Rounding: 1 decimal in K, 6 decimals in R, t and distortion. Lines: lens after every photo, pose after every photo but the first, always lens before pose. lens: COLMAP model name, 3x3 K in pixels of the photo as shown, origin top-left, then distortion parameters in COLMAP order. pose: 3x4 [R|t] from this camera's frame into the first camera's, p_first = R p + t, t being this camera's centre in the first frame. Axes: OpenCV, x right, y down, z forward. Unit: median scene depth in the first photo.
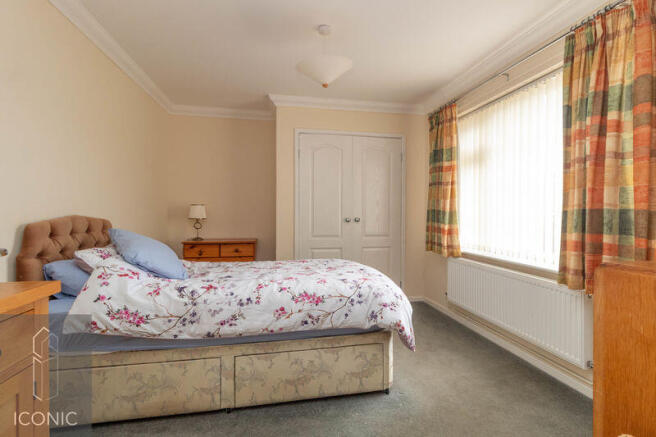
lens RADIAL K [[322.2, 0, 337.5], [0, 322.2, 211.7], [0, 0, 1]] dist [-0.000845, -0.001100]
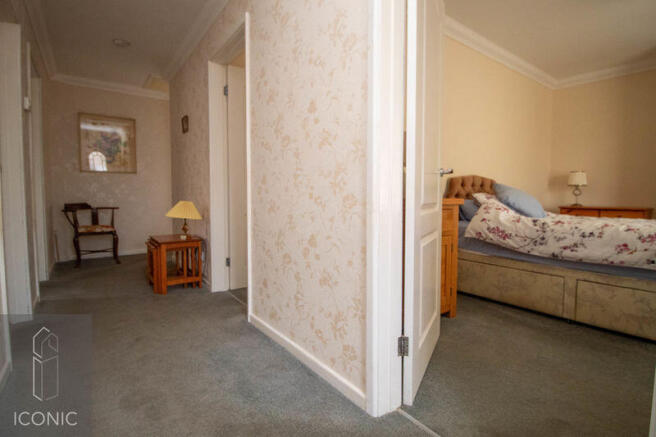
lens RADIAL K [[322.2, 0, 337.5], [0, 322.2, 211.7], [0, 0, 1]] dist [-0.000845, -0.001100]
pose [[0.447742, 0.054747, -0.892485, 0.365958], [-0.007757, 0.998324, 0.057348, 0.131587], [0.894129, -0.018754, 0.447416, -0.375337]]
